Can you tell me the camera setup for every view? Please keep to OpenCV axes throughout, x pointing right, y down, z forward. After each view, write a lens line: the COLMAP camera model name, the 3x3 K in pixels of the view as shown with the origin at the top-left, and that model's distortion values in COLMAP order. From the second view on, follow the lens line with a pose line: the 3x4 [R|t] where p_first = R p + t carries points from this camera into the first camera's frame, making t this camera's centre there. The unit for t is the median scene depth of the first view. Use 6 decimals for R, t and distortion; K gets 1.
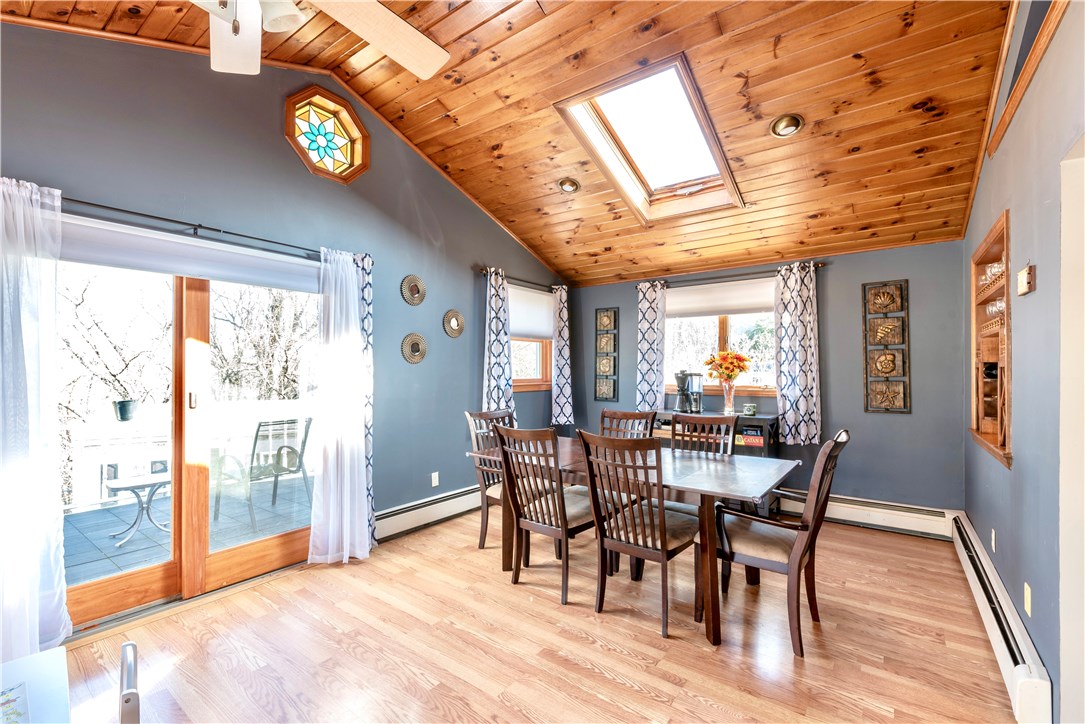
lens RADIAL K [[469.1, 0, 546.1], [0, 469.1, 360.6], [0, 0, 1]] dist [0.000241, 0.000351]
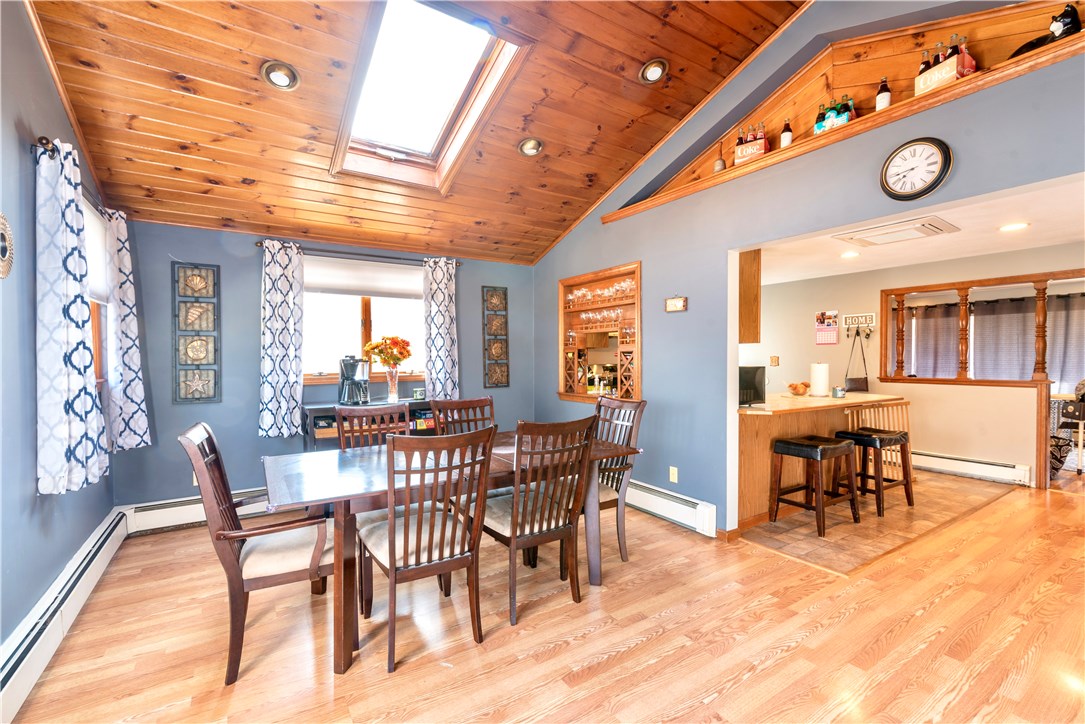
lens RADIAL K [[469.1, 0, 545.5], [0, 469.1, 363.6], [0, 0, 1]] dist [0.000241, 0.000351]
pose [[0.345061, -0.018146, 0.938405, -0.403507], [-0.011776, 0.999651, 0.023660, 0.010300], [-0.938506, -0.019215, 0.344727, 0.373862]]
